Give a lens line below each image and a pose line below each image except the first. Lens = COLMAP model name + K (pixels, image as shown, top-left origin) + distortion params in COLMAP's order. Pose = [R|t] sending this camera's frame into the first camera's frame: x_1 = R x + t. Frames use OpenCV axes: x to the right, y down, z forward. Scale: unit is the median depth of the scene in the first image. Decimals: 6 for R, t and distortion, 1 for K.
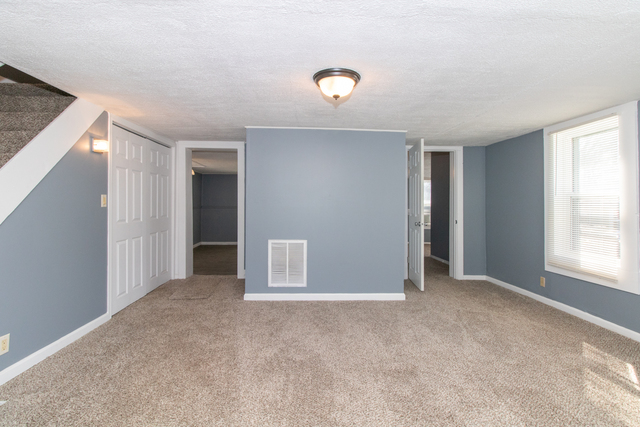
lens RADIAL K [[301.5, 0, 318.7], [0, 301.5, 208.7], [0, 0, 1]] dist [-0.000536, -0.000832]
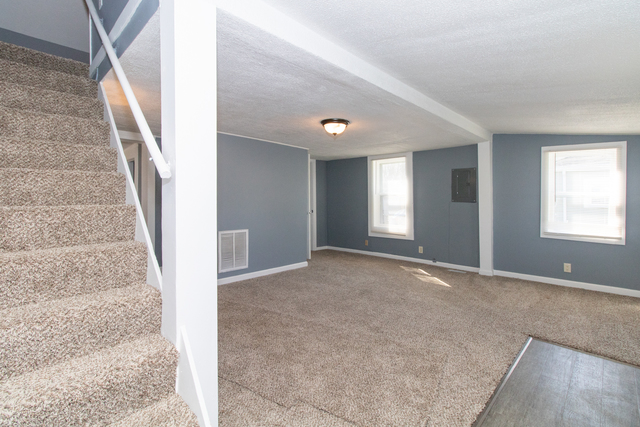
lens RADIAL K [[301.5, 0, 308.3], [0, 301.5, 199.8], [0, 0, 1]] dist [-0.000536, -0.000832]
pose [[0.725849, -0.005695, 0.687831, -0.733900], [0.013059, 0.999900, -0.005501, -0.004731], [-0.687731, 0.012975, 0.725850, -0.052999]]
